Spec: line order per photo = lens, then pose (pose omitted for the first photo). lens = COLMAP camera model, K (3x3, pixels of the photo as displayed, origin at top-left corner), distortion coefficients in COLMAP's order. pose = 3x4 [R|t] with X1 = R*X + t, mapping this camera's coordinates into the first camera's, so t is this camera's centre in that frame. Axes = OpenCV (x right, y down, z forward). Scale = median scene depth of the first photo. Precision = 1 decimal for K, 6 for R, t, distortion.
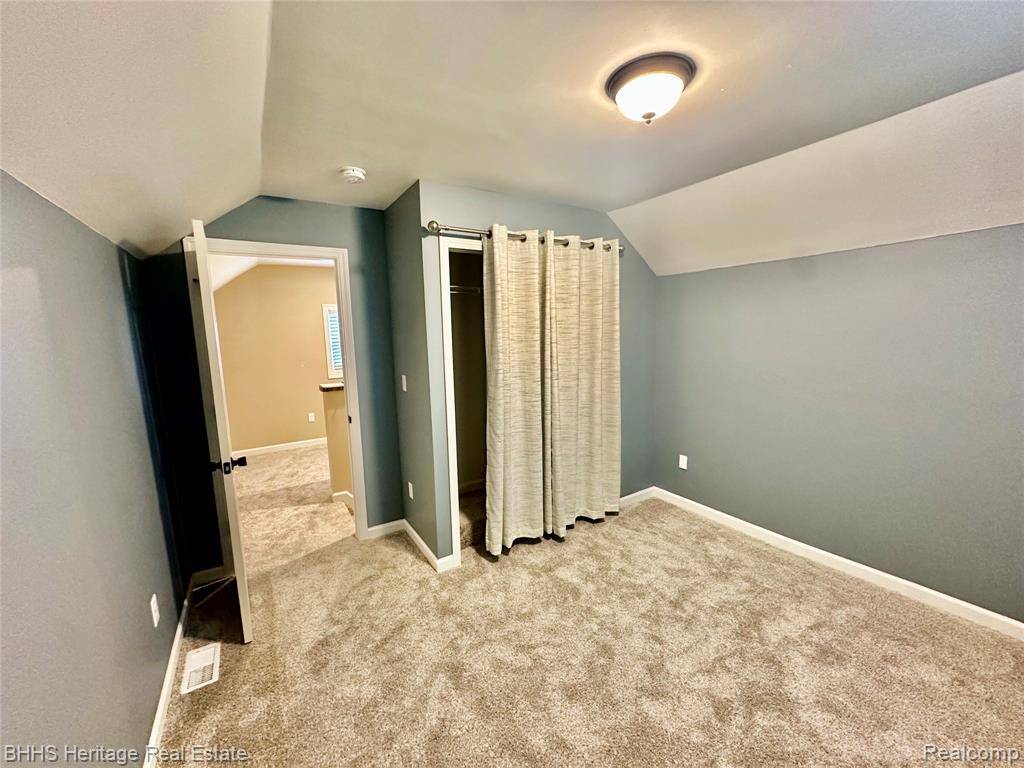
lens RADIAL K [[409.6, 0, 510.1], [0, 409.6, 391.5], [0, 0, 1]] dist [-0.001779, -0.000105]
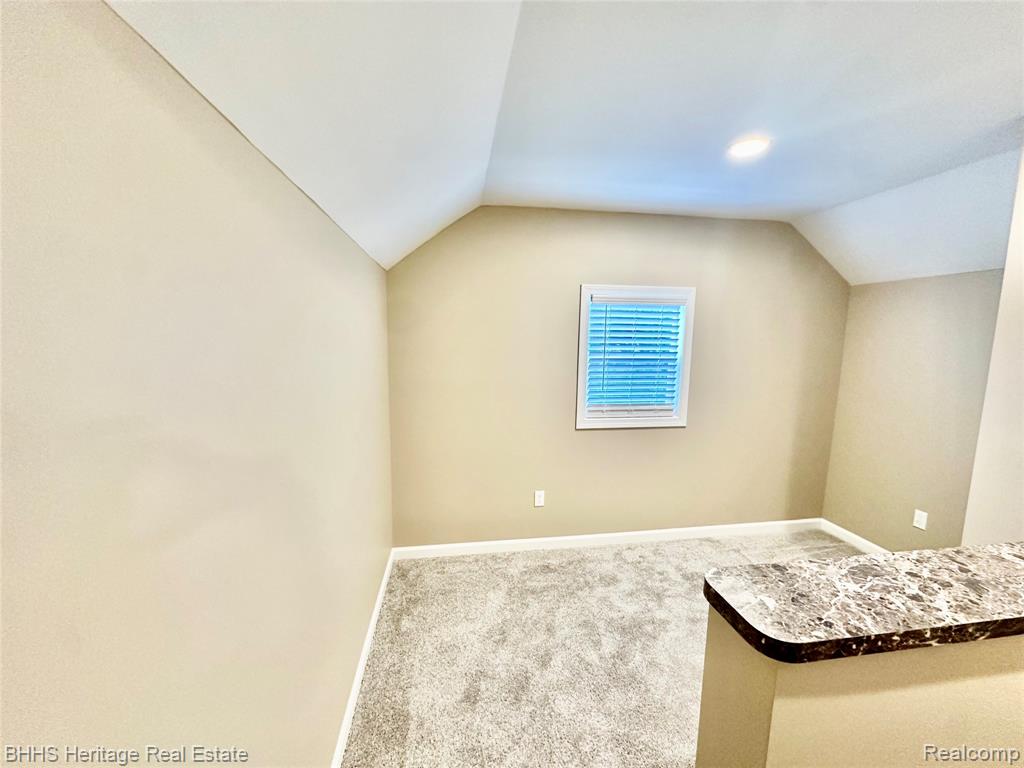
lens RADIAL K [[409.6, 0, 513.9], [0, 409.6, 383.2], [0, 0, 1]] dist [-0.001779, -0.000105]
pose [[0.917532, 0.088045, -0.387793, -0.566986], [-0.096970, 0.995281, -0.003464, -0.142756], [0.385658, 0.040782, 0.921740, 0.857783]]
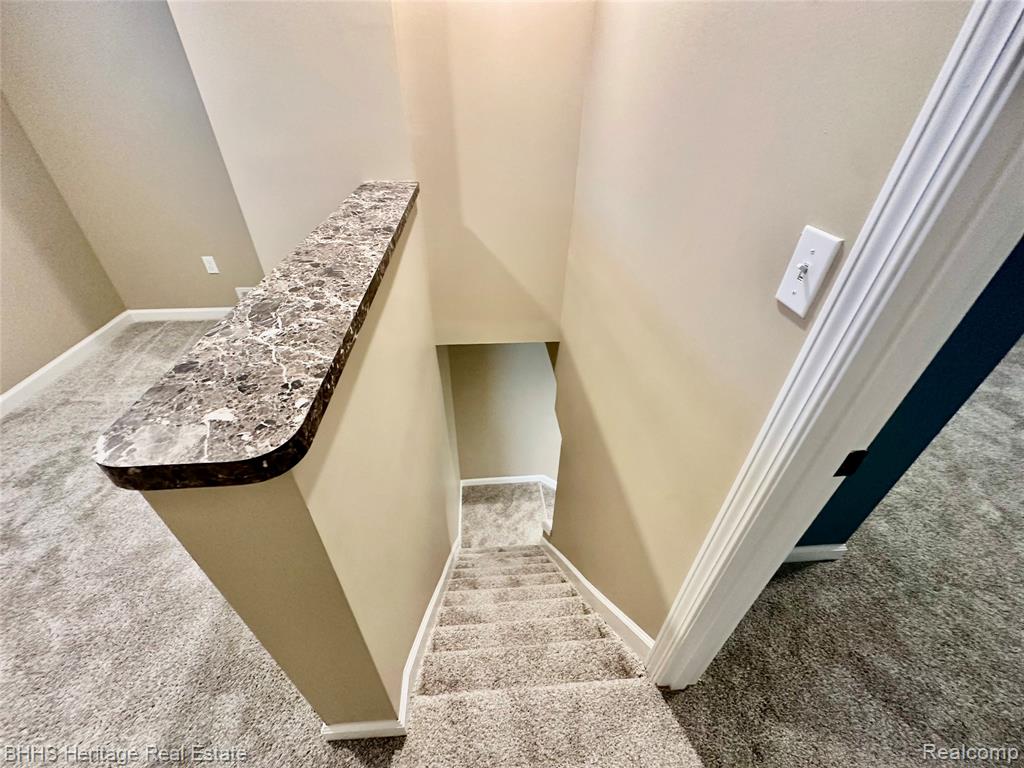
lens RADIAL K [[409.6, 0, 512.5], [0, 409.6, 386.0], [0, 0, 1]] dist [-0.001779, -0.000105]
pose [[0.459796, -0.503201, 0.731694, -0.567731], [0.108933, 0.849695, 0.515899, -0.114193], [-0.881318, -0.157503, 0.445501, 0.954662]]
